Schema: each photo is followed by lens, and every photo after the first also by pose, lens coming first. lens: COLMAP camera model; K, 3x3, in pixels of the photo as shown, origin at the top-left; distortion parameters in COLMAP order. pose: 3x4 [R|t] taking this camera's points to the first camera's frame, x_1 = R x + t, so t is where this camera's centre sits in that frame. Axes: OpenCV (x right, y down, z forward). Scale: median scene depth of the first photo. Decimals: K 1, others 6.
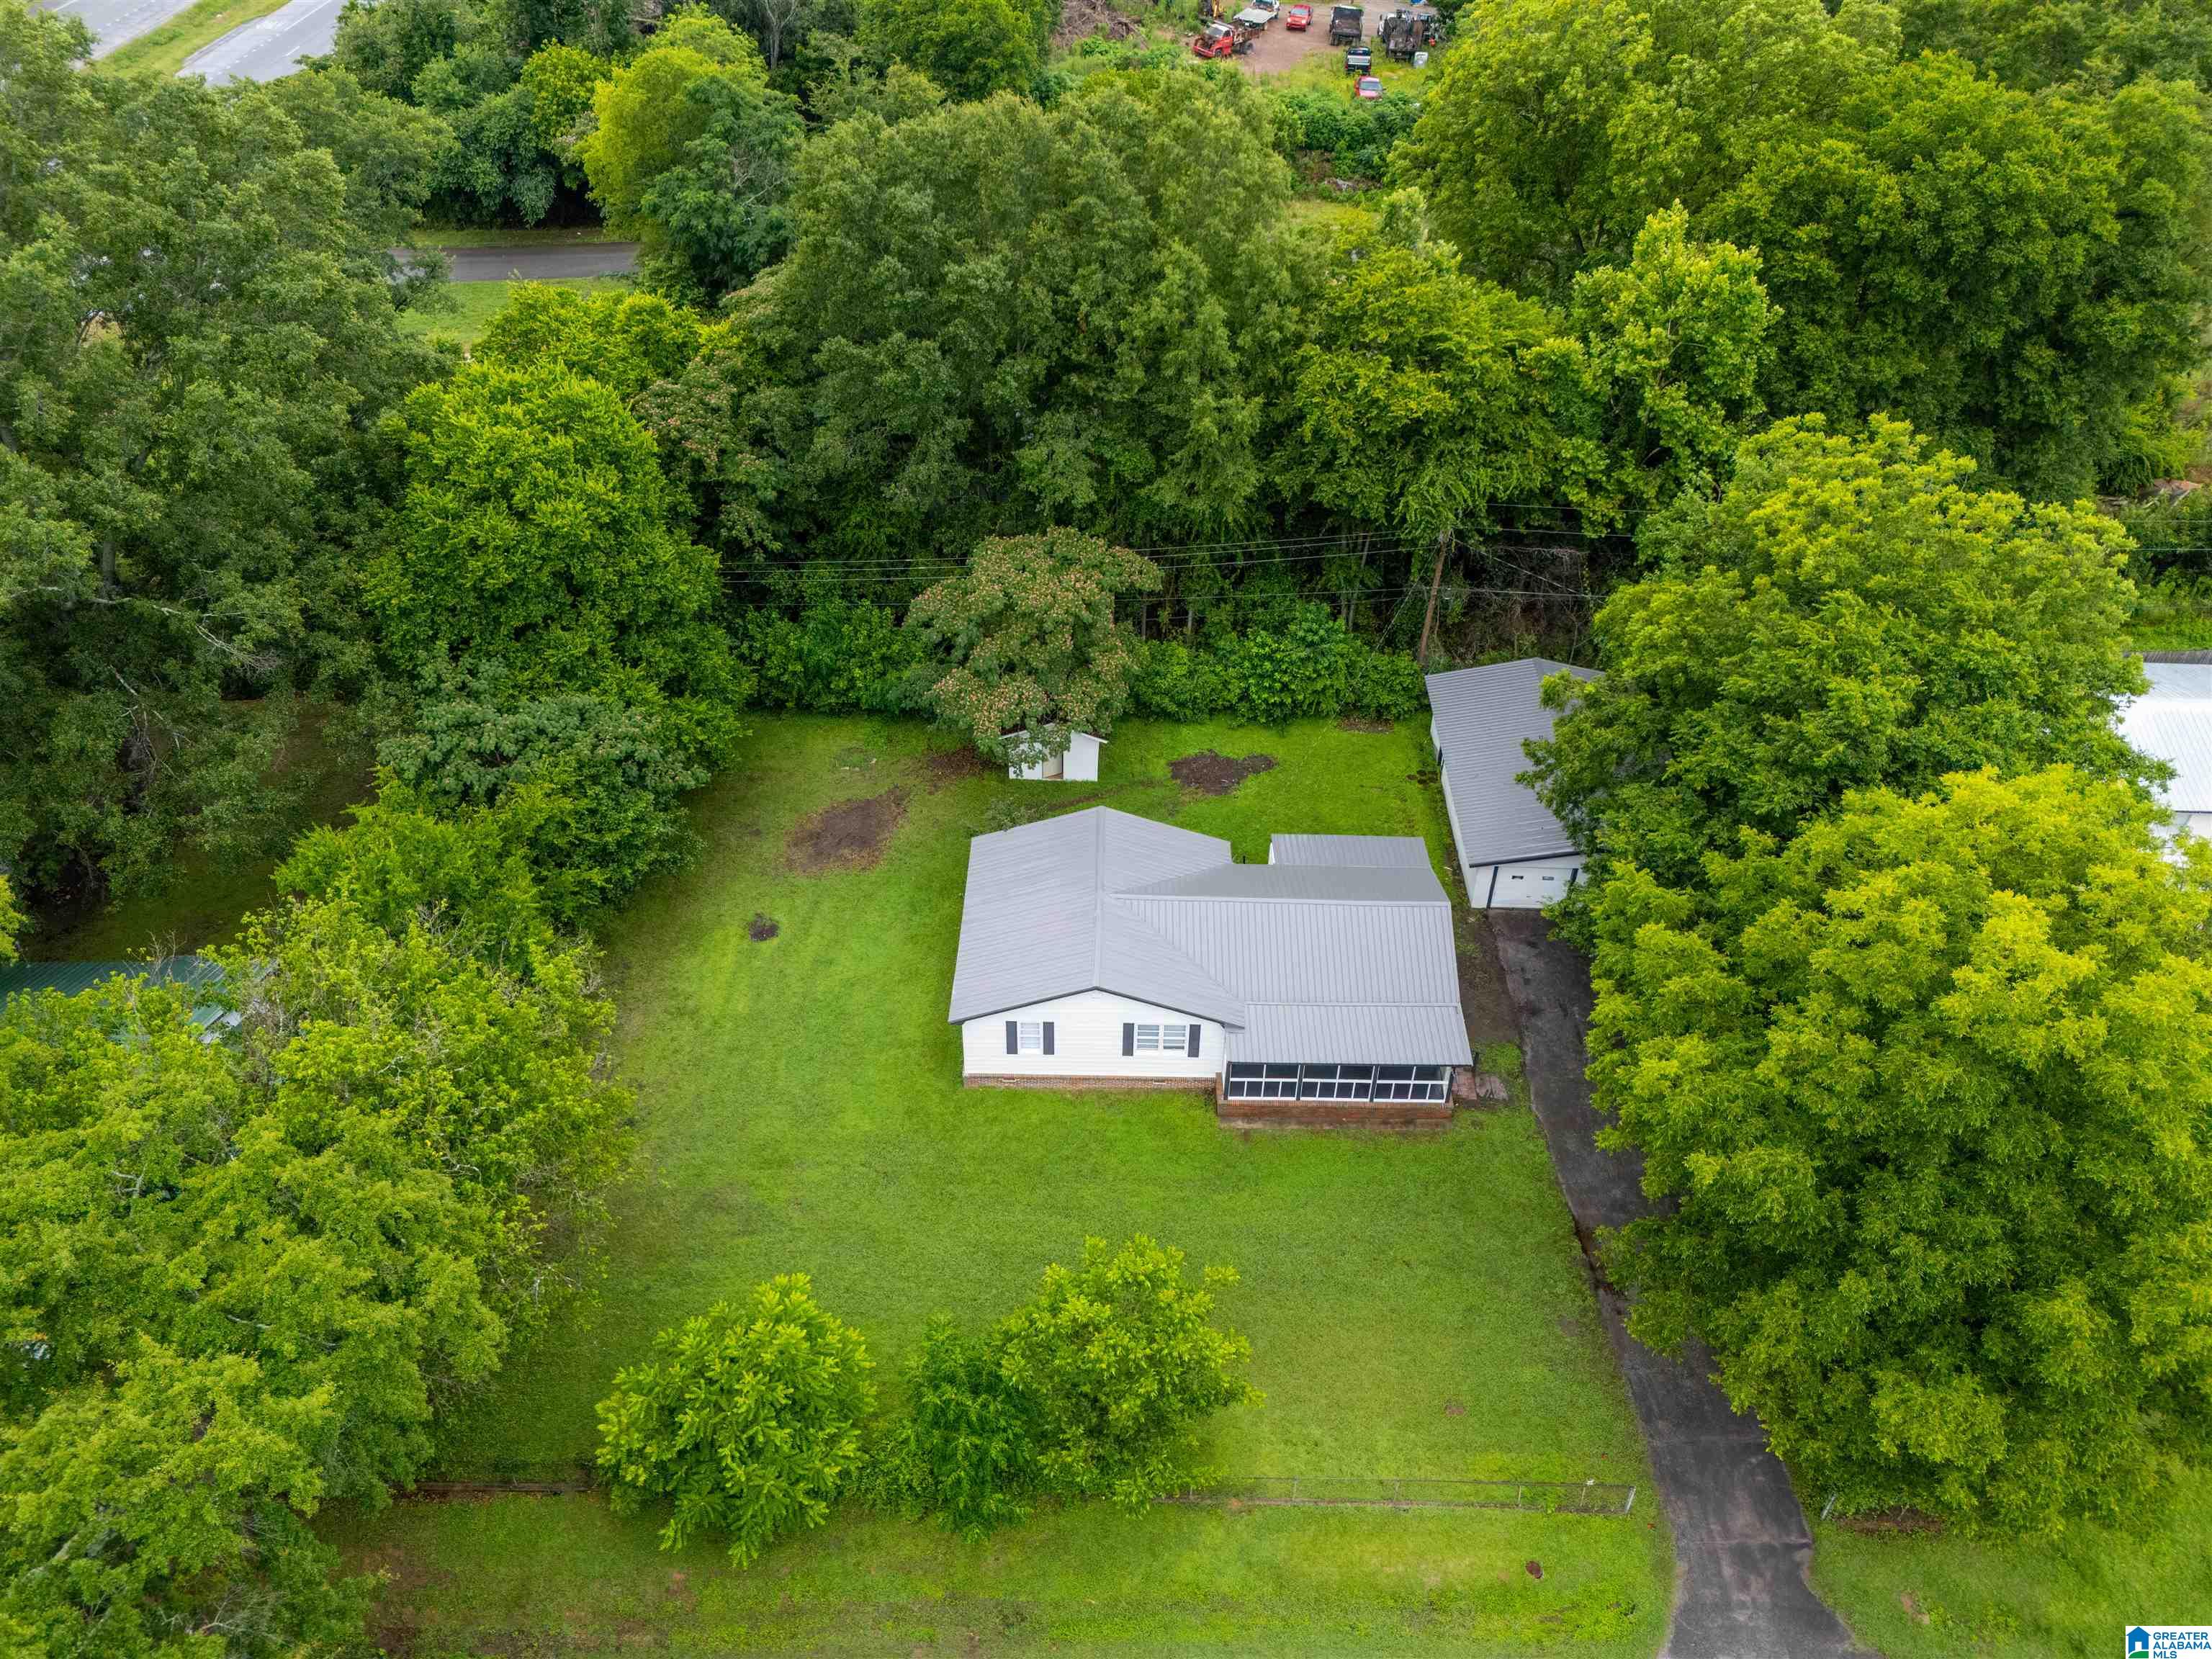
lens RADIAL K [[1574.6, 0, 1106.0], [0, 1574.6, 829.5], [0, 0, 1]] dist [0.090538, -0.104586]
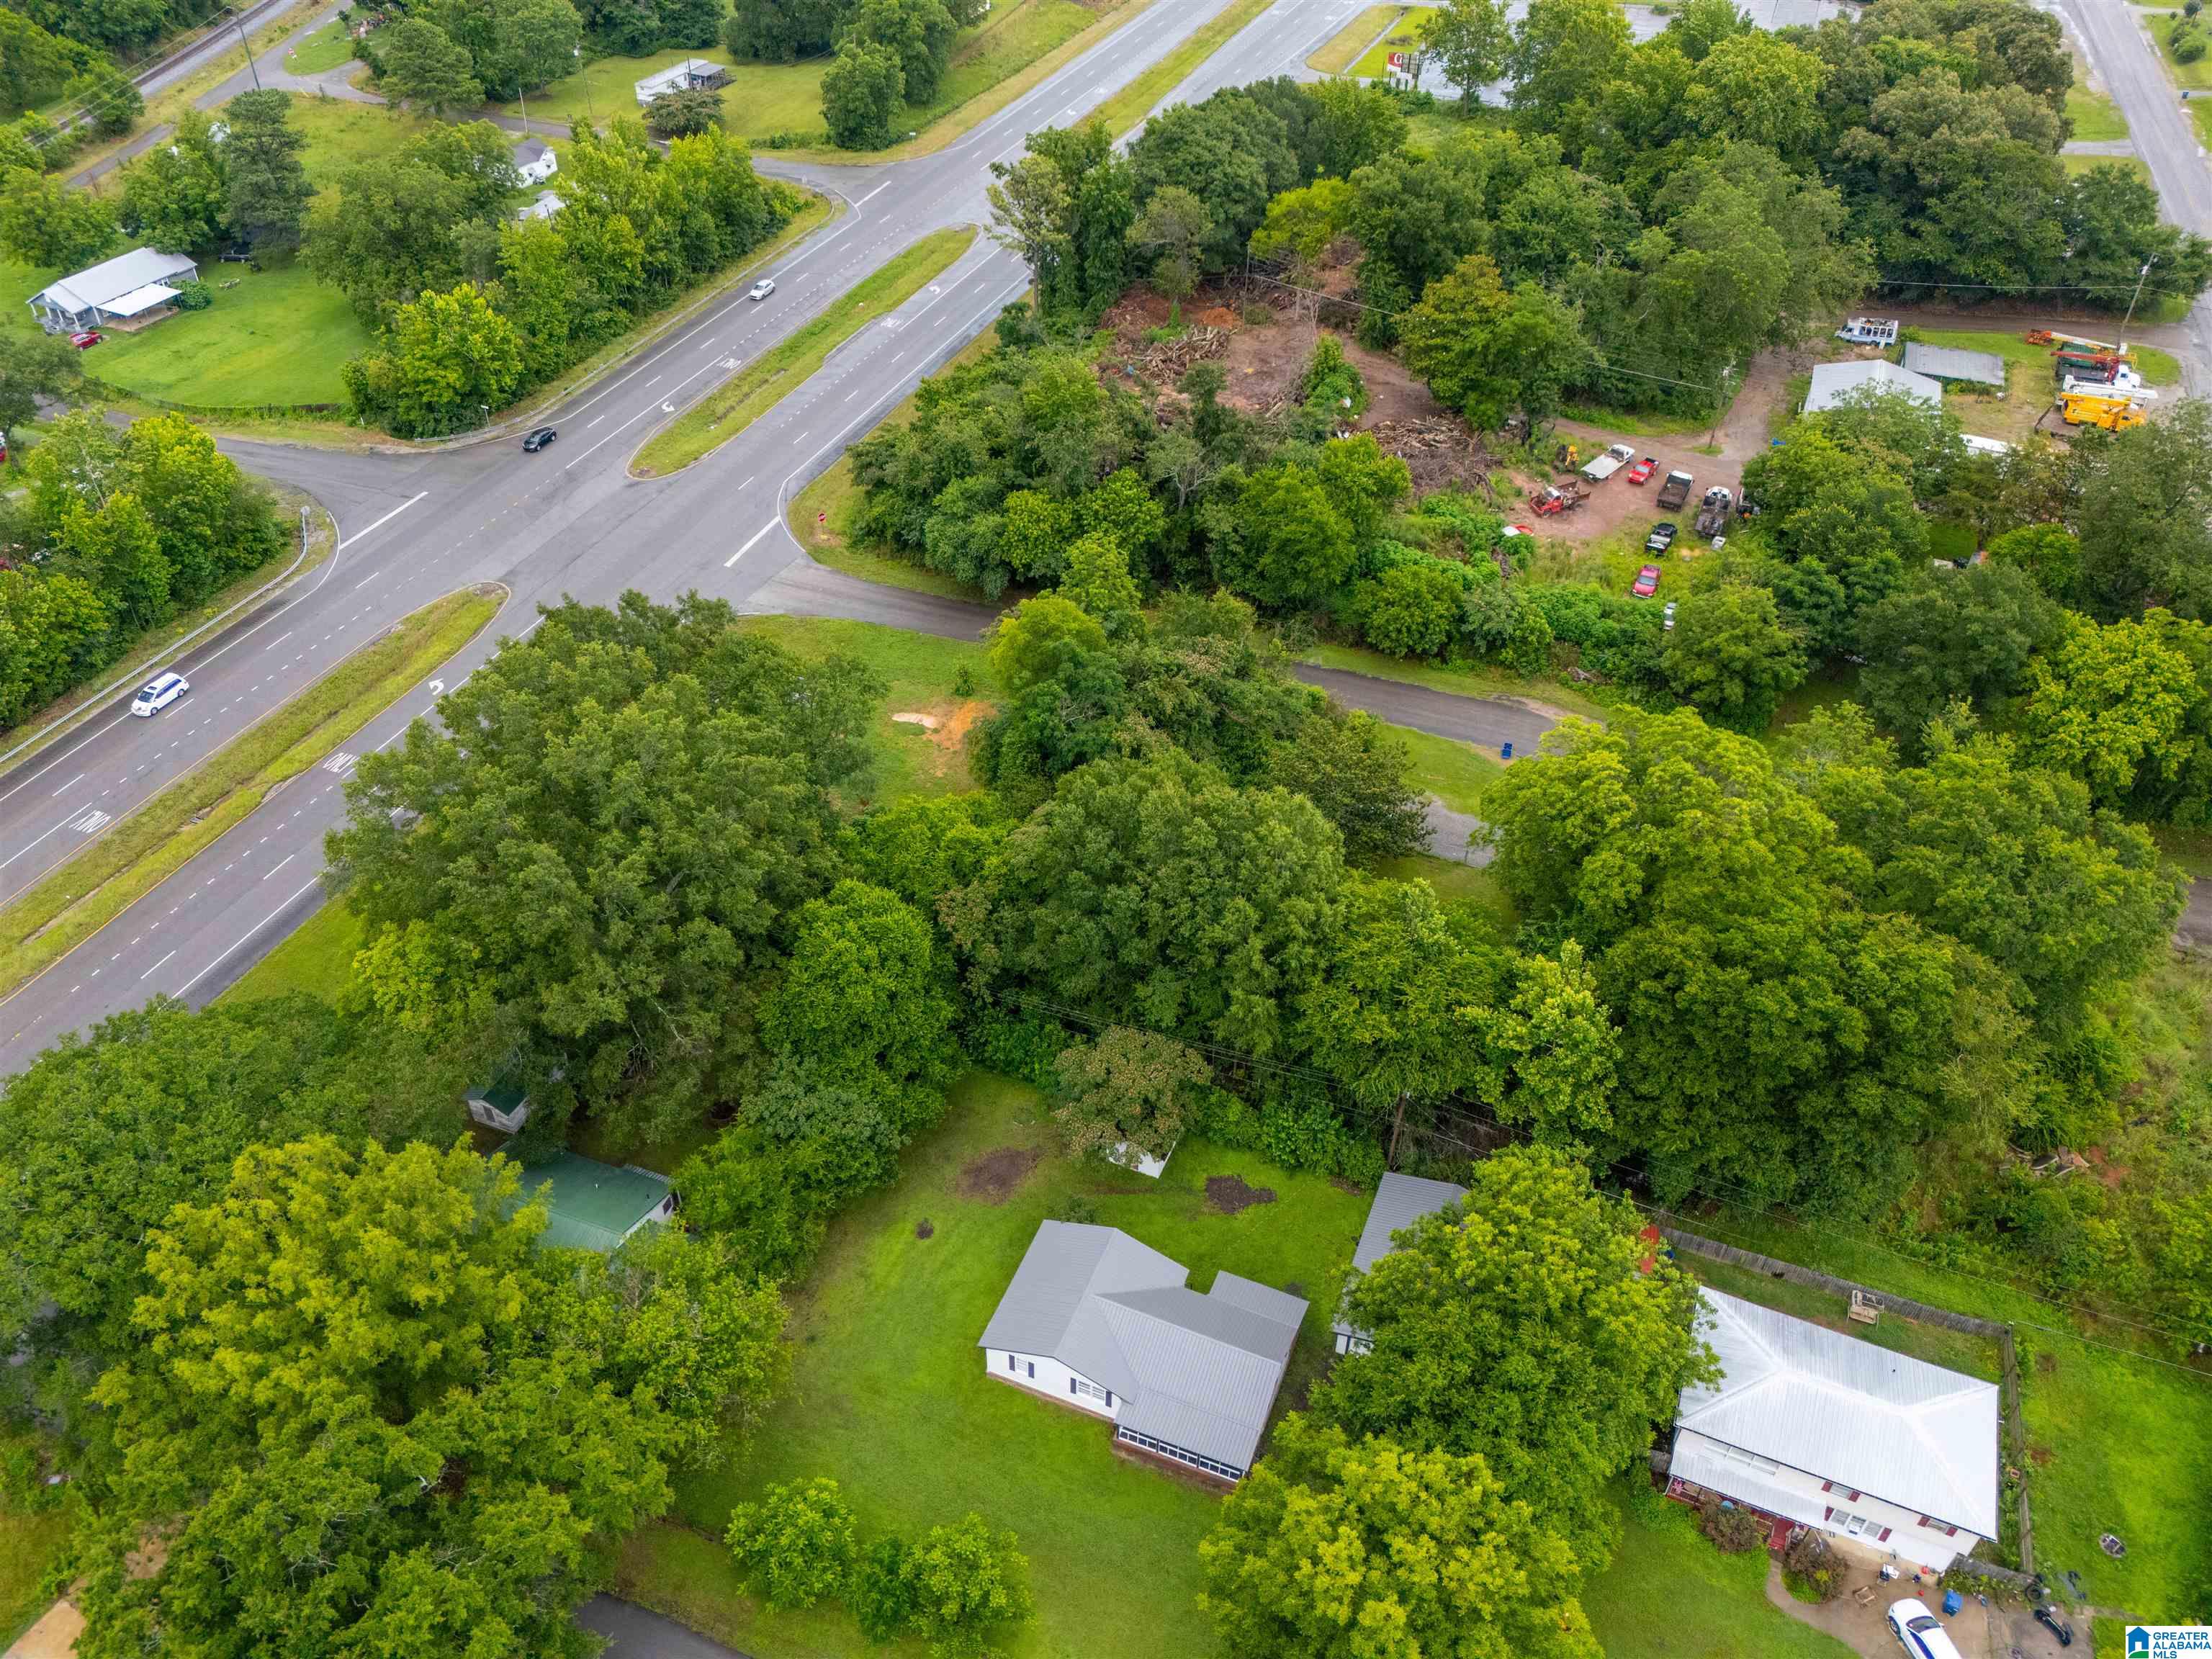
lens RADIAL K [[1574.6, 0, 1106.0], [0, 1574.6, 829.5], [0, 0, 1]] dist [0.090538, -0.104586]
pose [[0.930129, 0.225529, -0.289822, 0.392104], [-0.225264, 0.973678, 0.034738, -0.499445], [0.290028, 0.032976, 0.956450, -0.638904]]
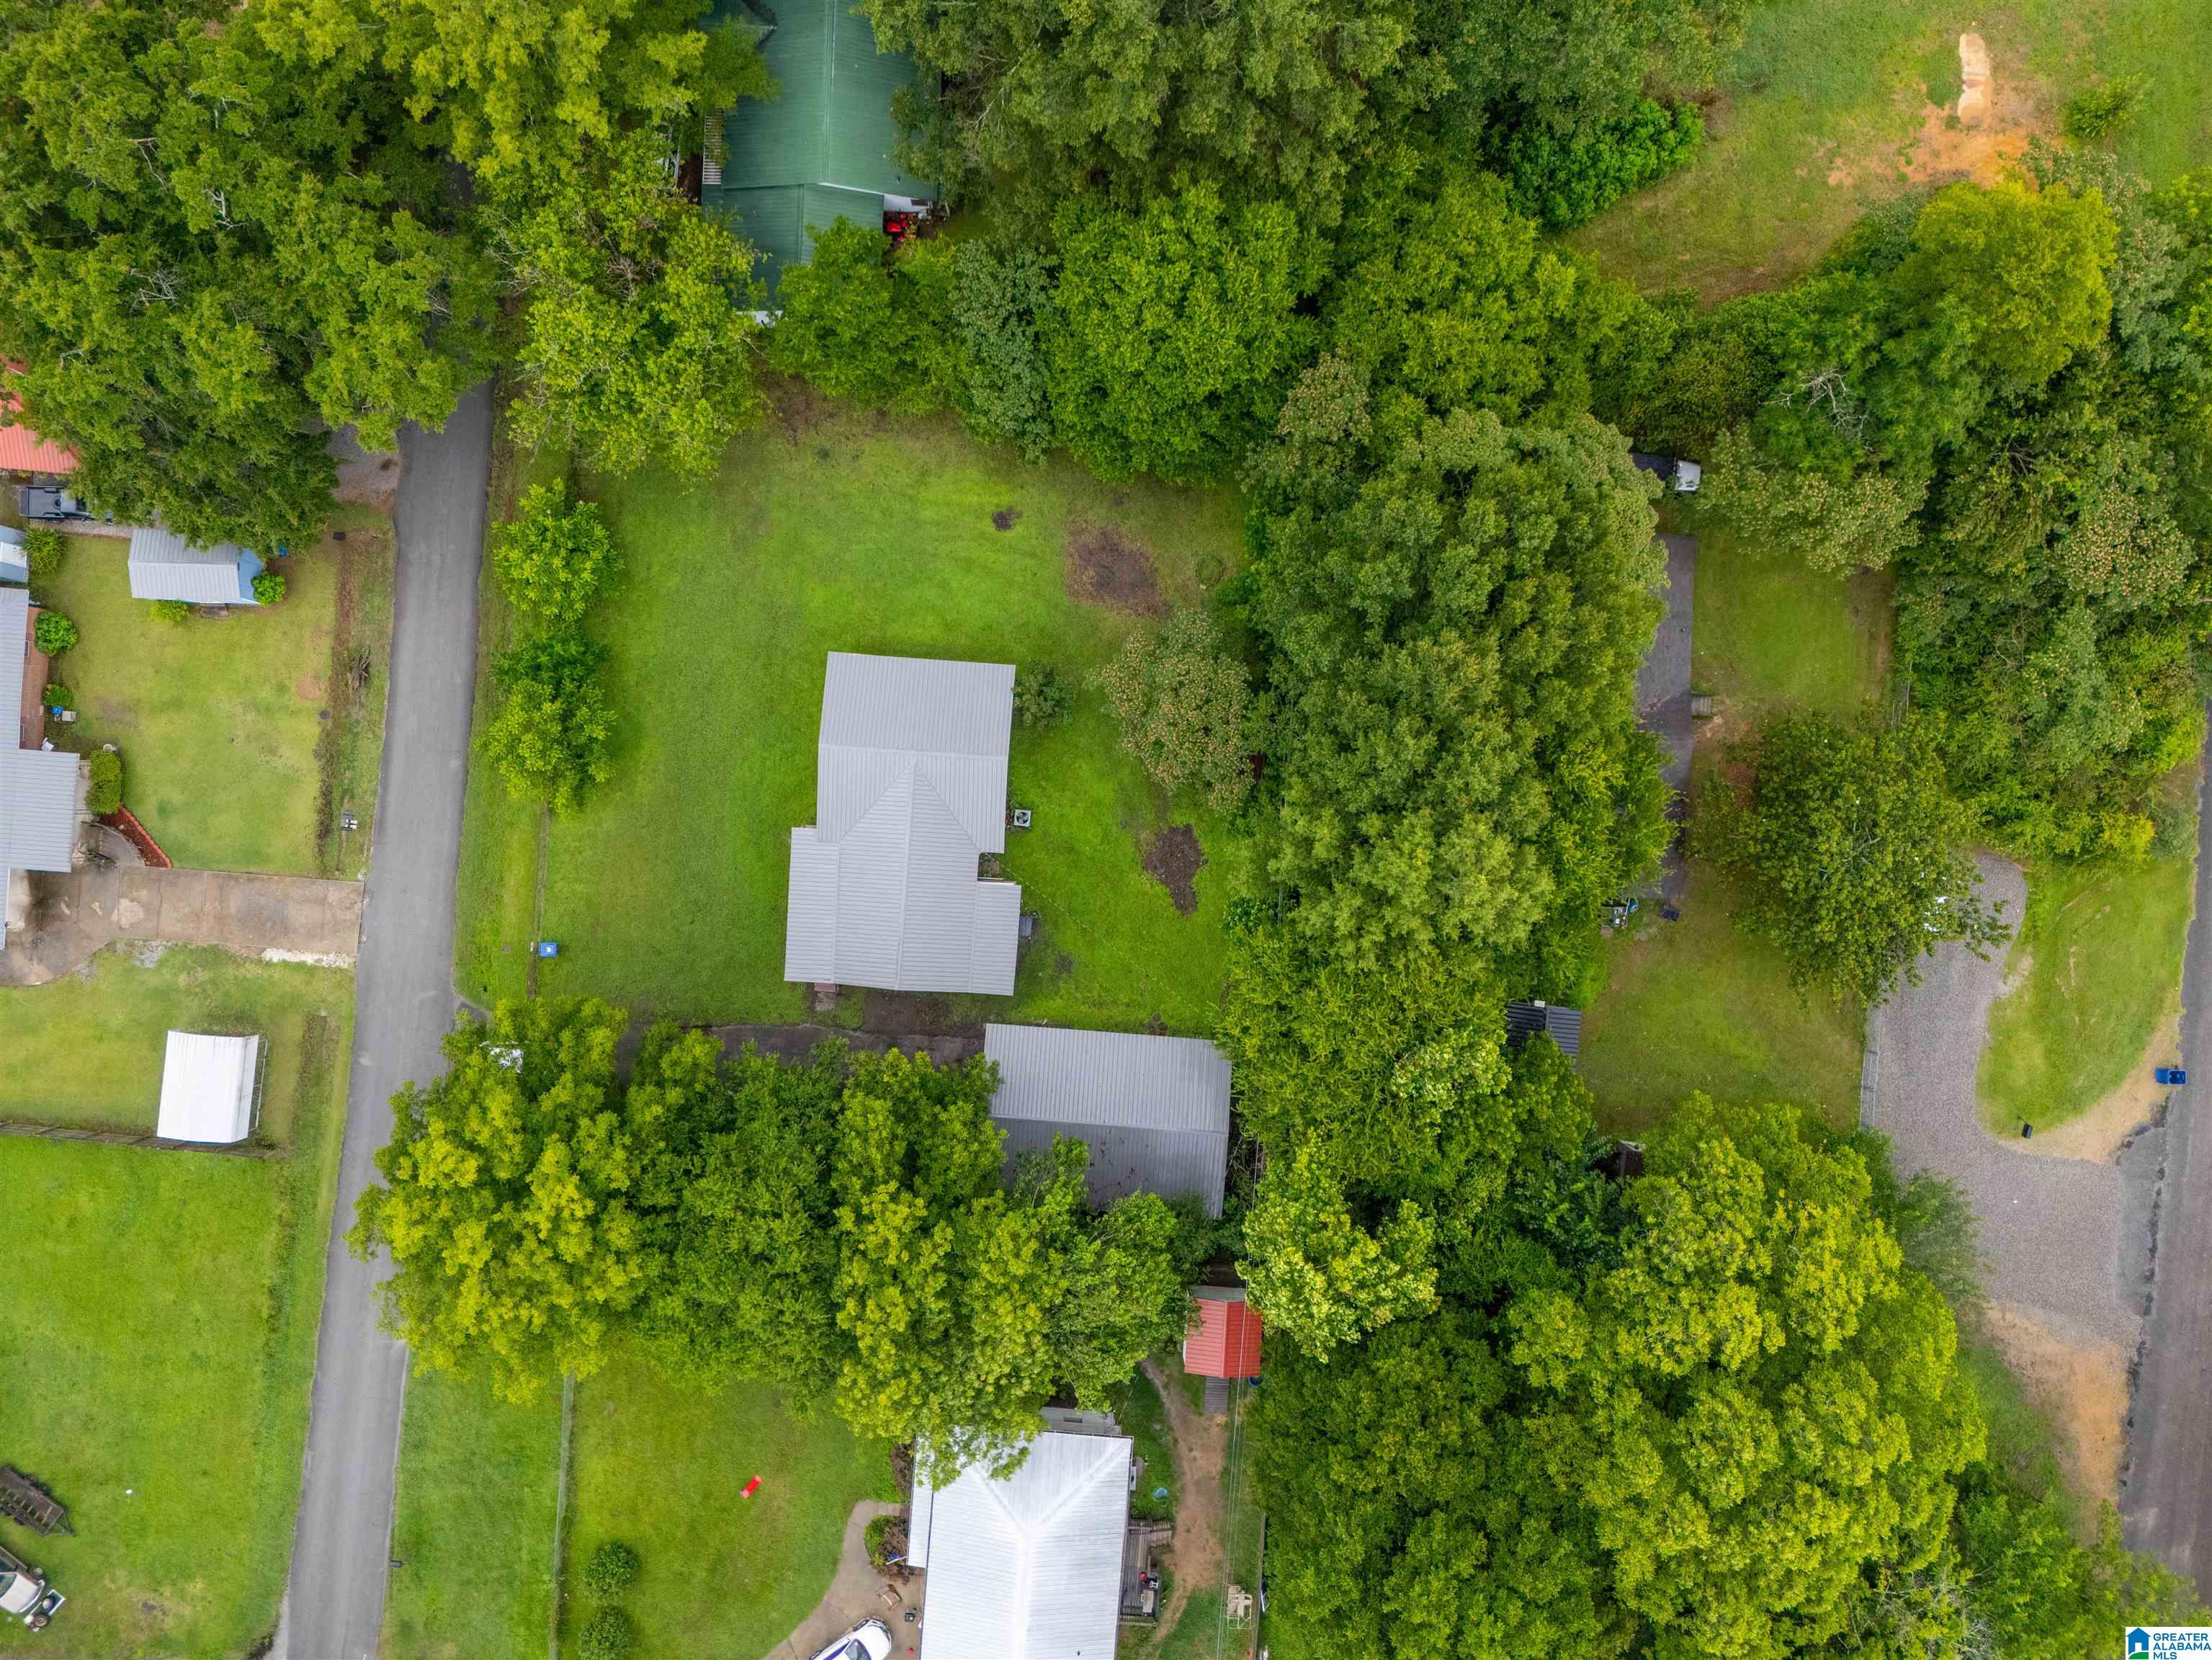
lens RADIAL K [[1574.9, 0, 1106.0], [0, 1574.9, 830.0], [0, 0, 1]] dist [0.090538, -0.104586]
pose [[-0.061771, 0.998007, -0.012937, 0.076288], [-0.627756, -0.028771, 0.777878, -1.182992], [0.775955, 0.056172, 0.628282, 0.224913]]
